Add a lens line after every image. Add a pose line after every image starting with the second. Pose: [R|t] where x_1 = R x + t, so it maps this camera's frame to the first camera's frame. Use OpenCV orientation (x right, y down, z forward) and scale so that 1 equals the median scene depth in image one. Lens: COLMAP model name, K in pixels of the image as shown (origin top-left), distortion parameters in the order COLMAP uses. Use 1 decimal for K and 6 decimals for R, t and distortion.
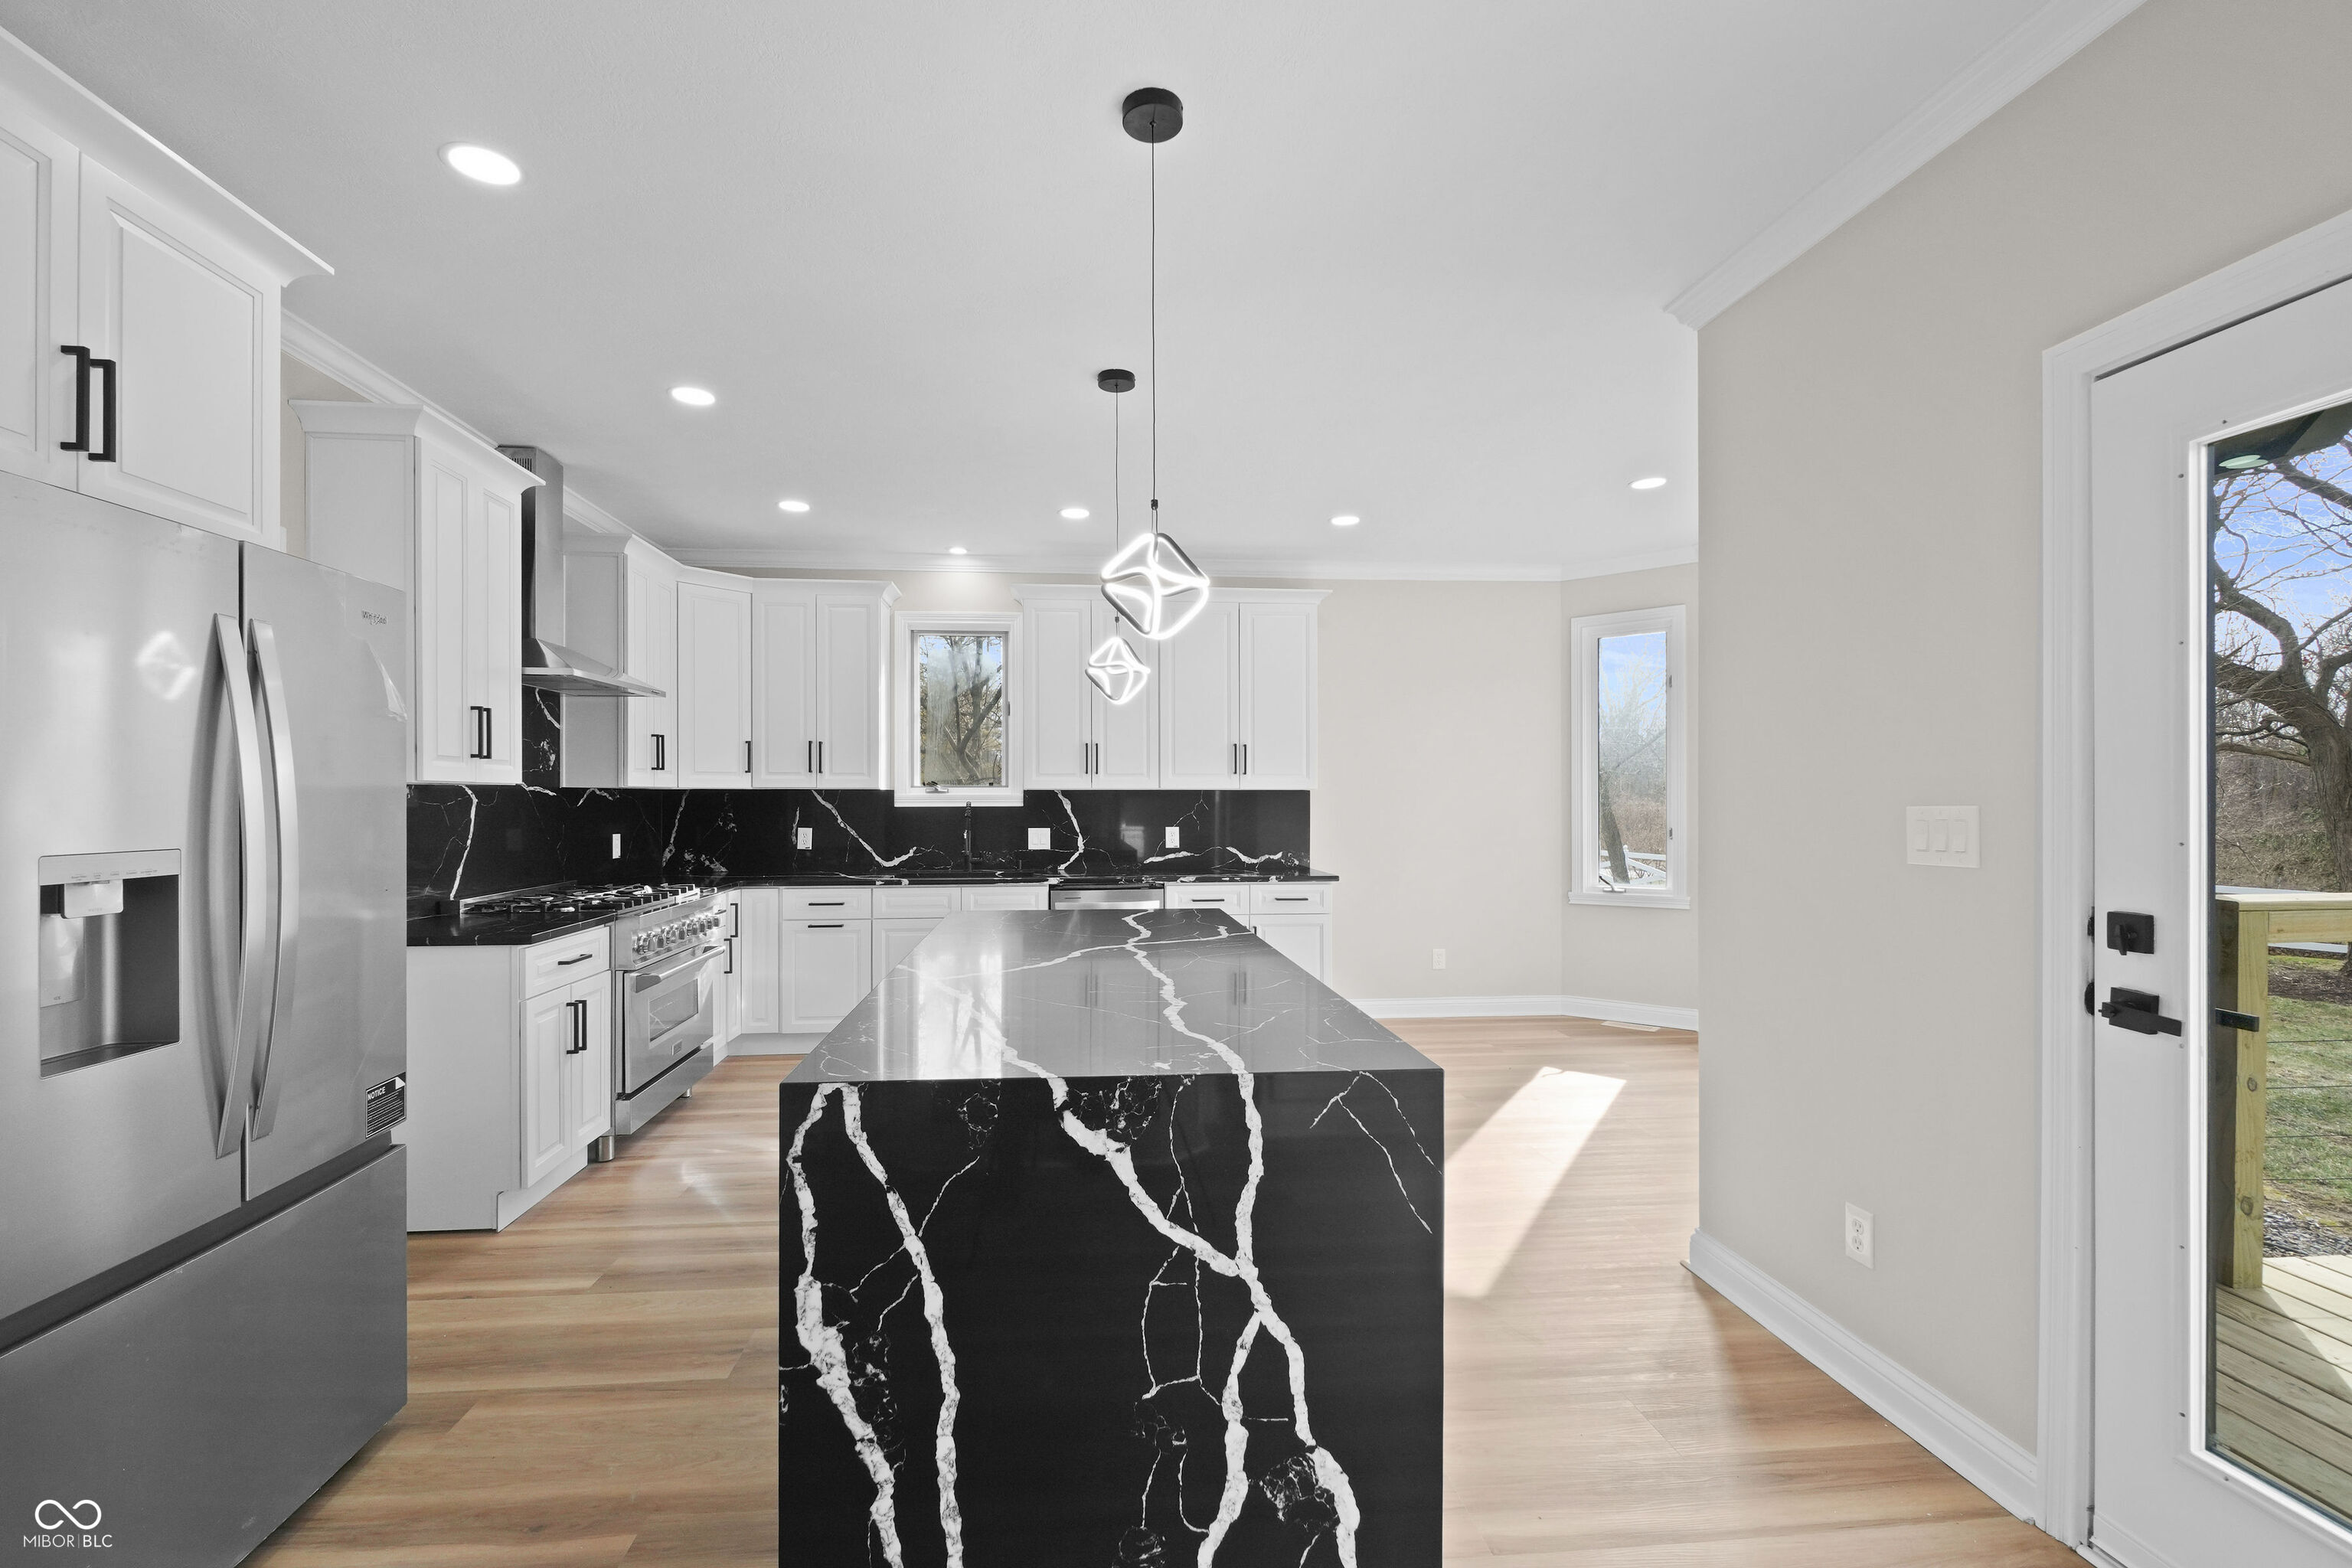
lens RADIAL K [[1031.8, 0, 1160.2], [0, 1031.8, 797.4], [0, 0, 1]] dist [0.002180, -0.003695]
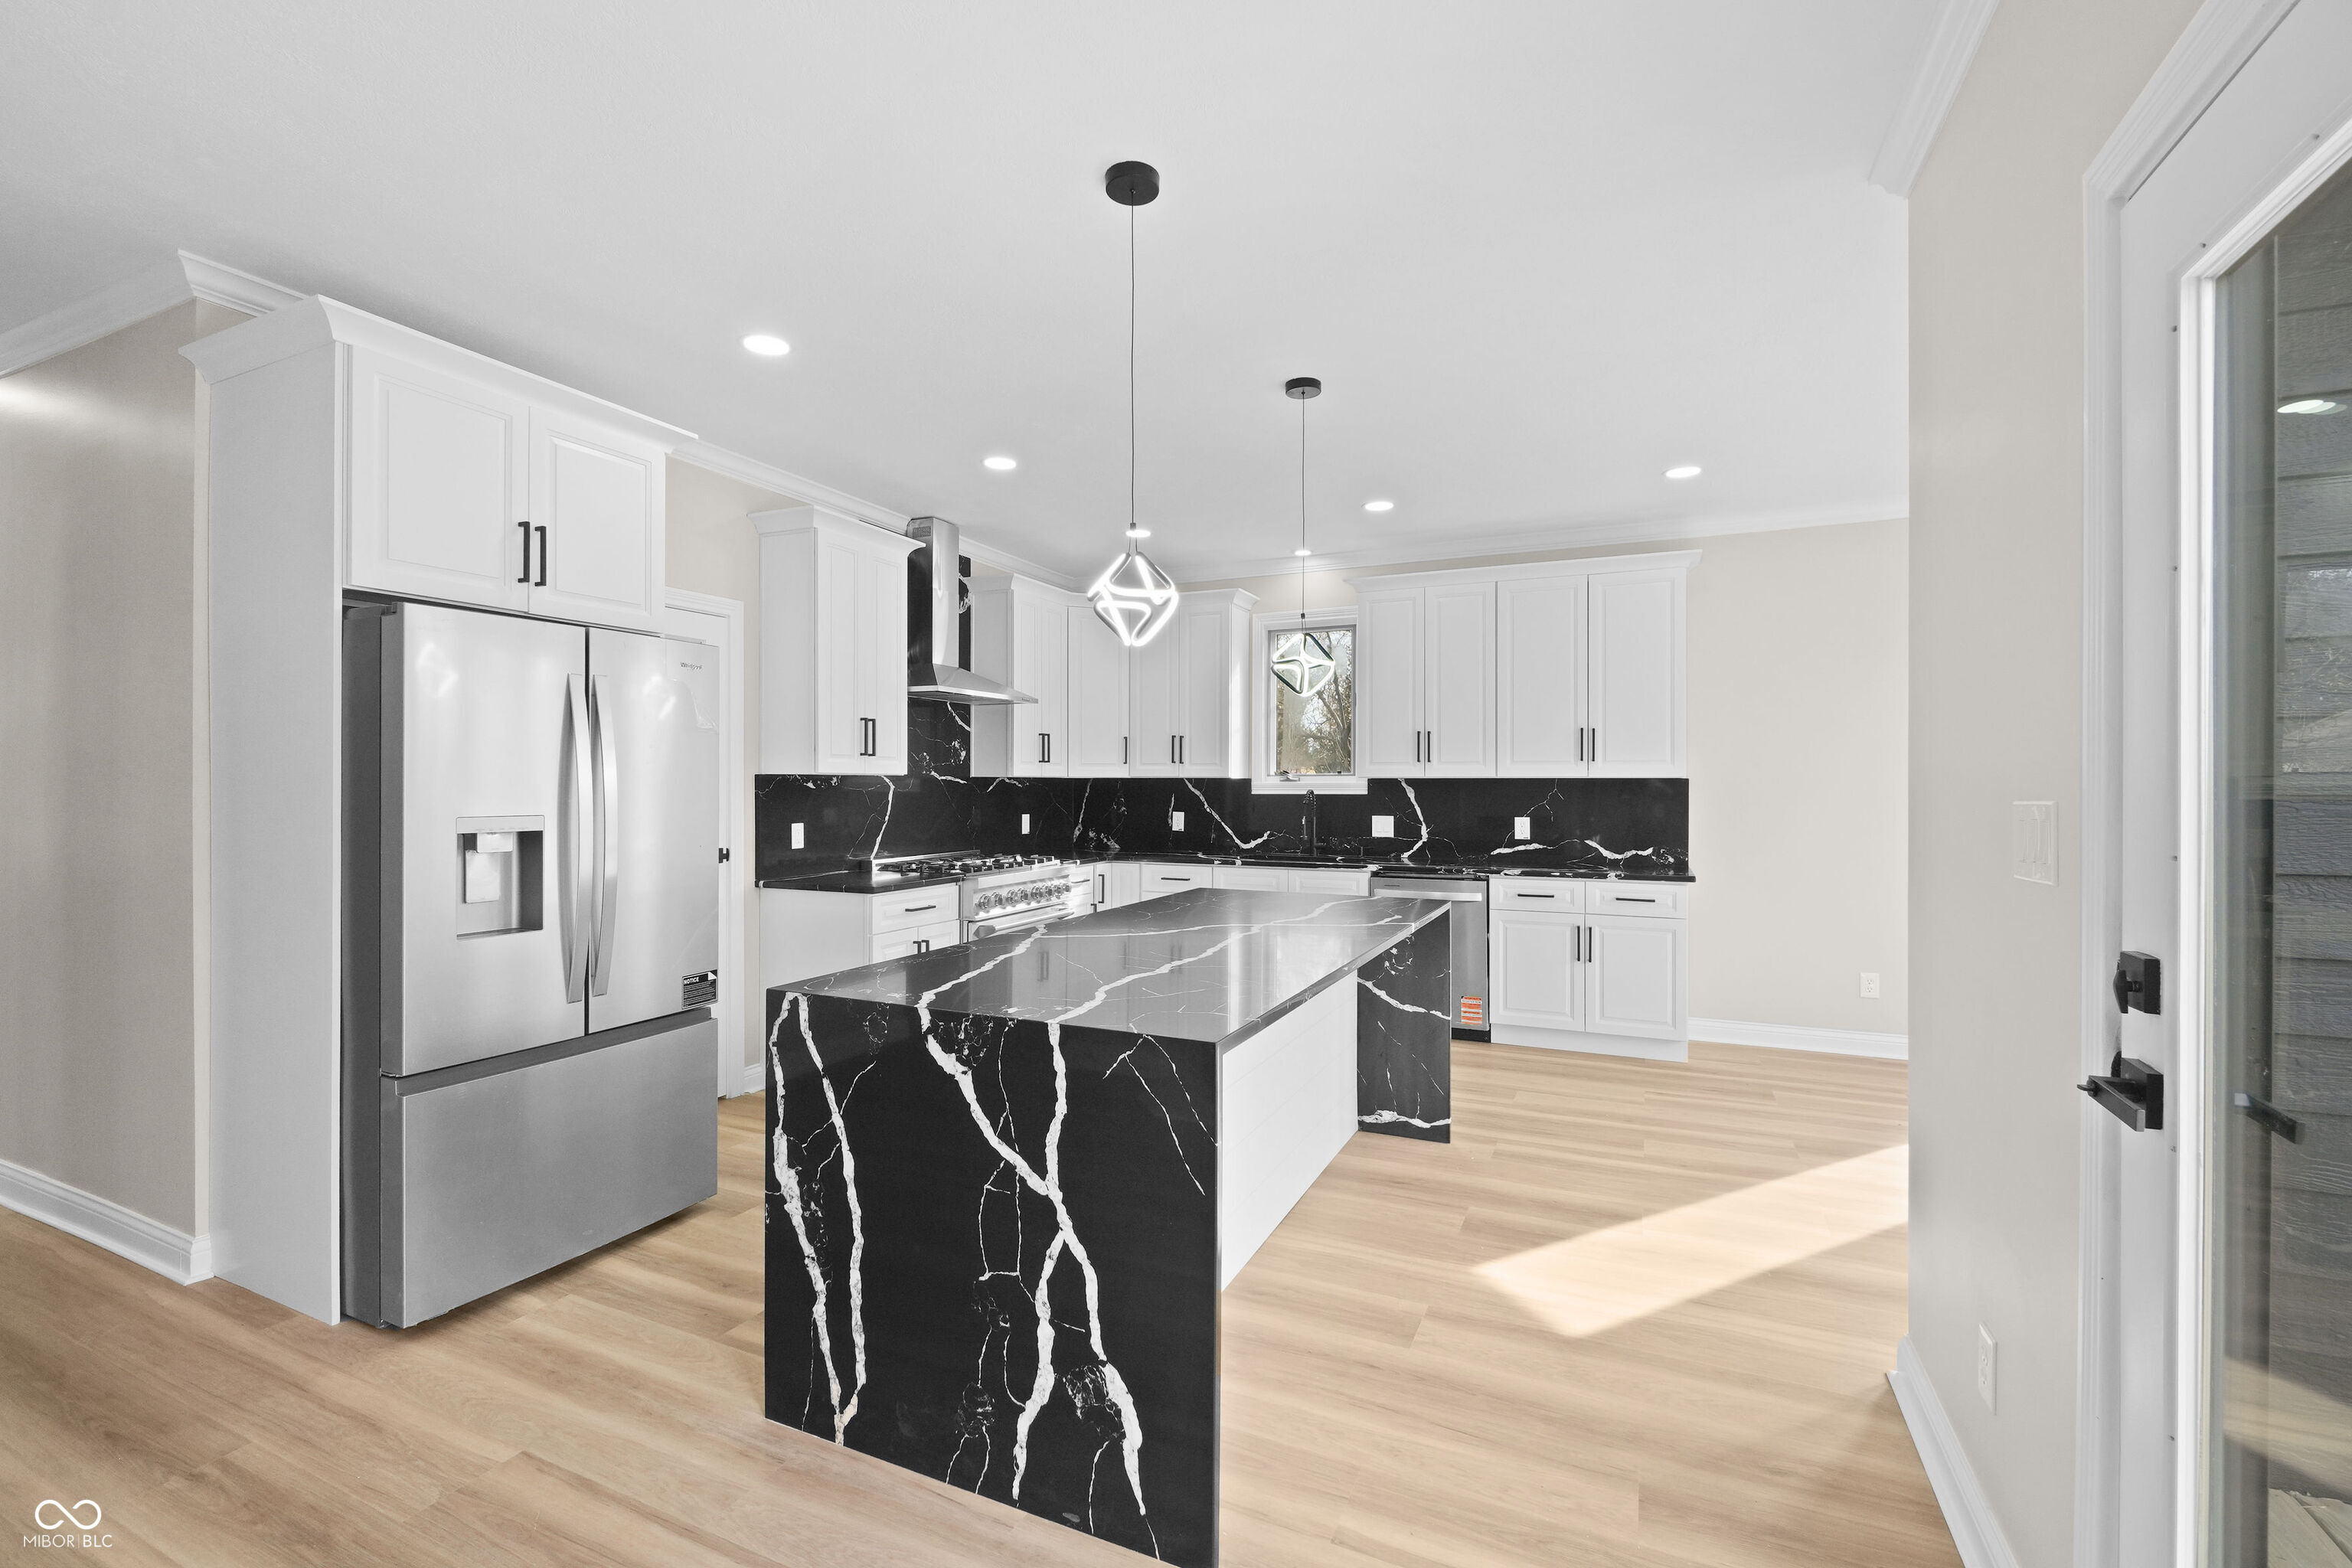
lens RADIAL K [[1031.8, 0, 1162.7], [0, 1031.8, 781.2], [0, 0, 1]] dist [0.002180, -0.003695]
pose [[0.862582, 0.000366, -0.505918, 0.400052], [-0.002415, 0.999991, -0.003393, -0.000965], [0.505912, 0.004149, 0.862575, 0.029052]]
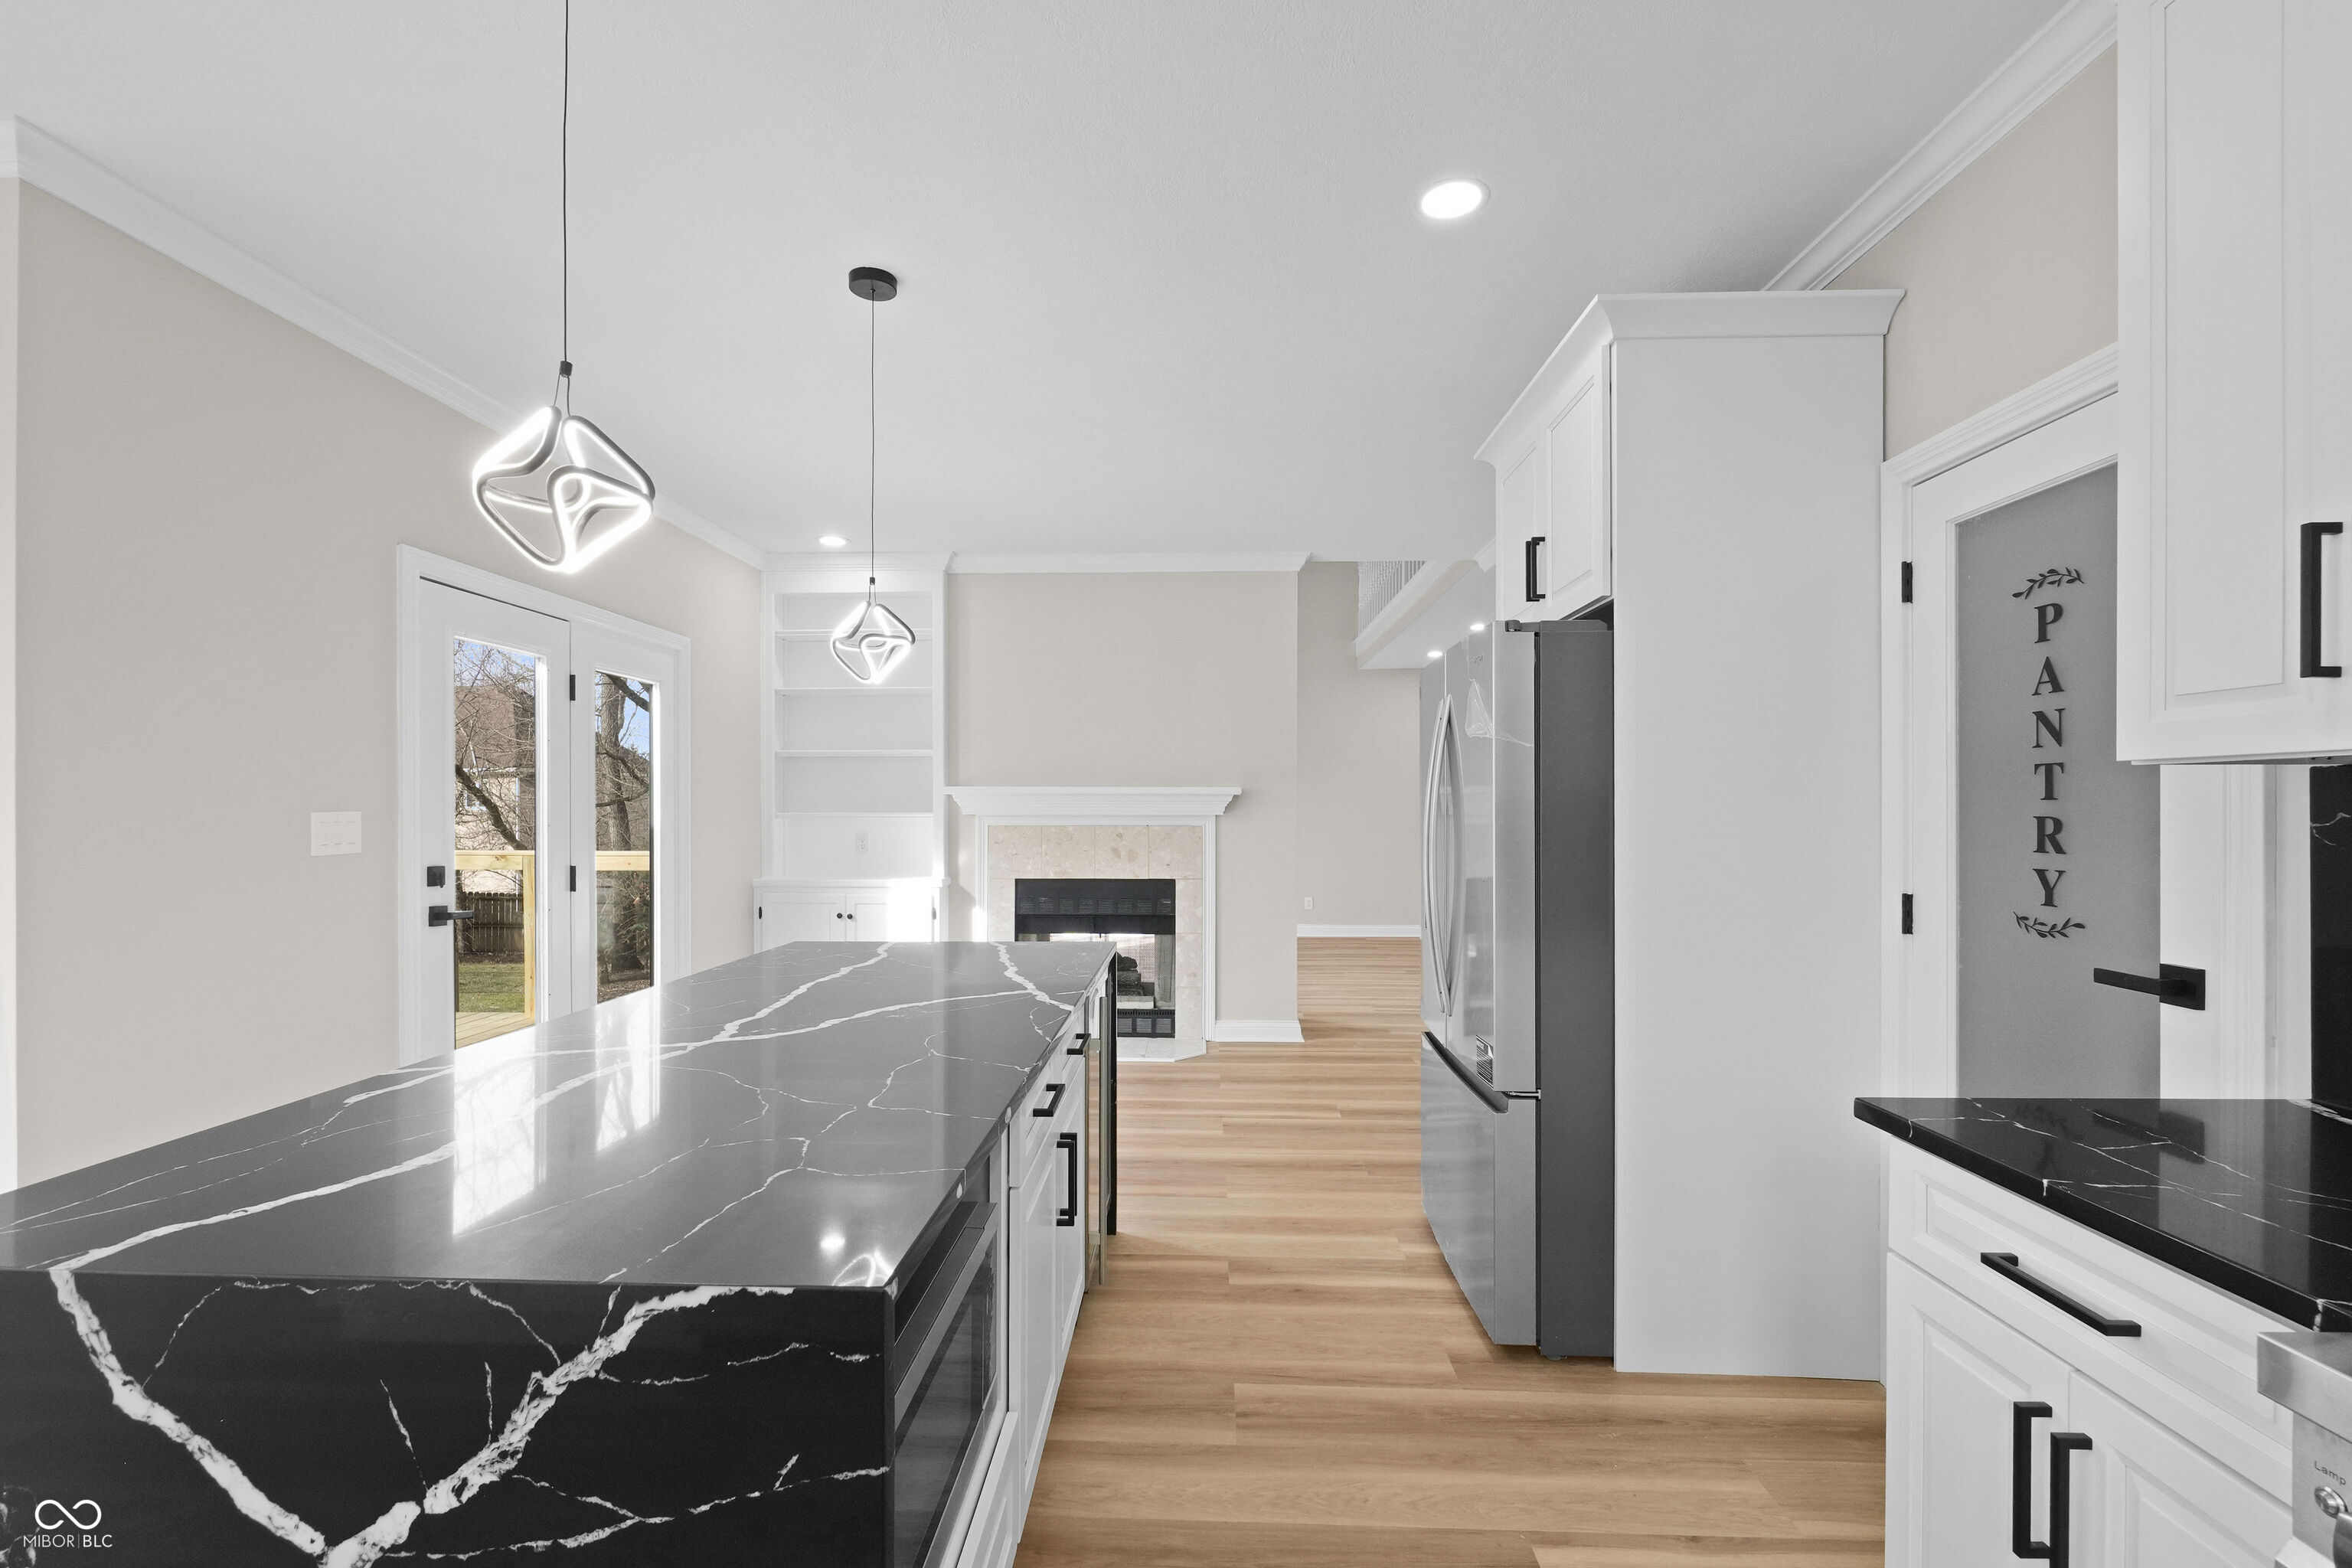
lens RADIAL K [[1031.8, 0, 1166.8], [0, 1031.8, 804.2], [0, 0, 1]] dist [0.002180, -0.003695]
pose [[-0.991139, 0.001673, 0.132822, -0.369425], [0.001142, 0.999991, -0.004067, 0.003468], [-0.132827, -0.003879, -0.991132, 1.509737]]
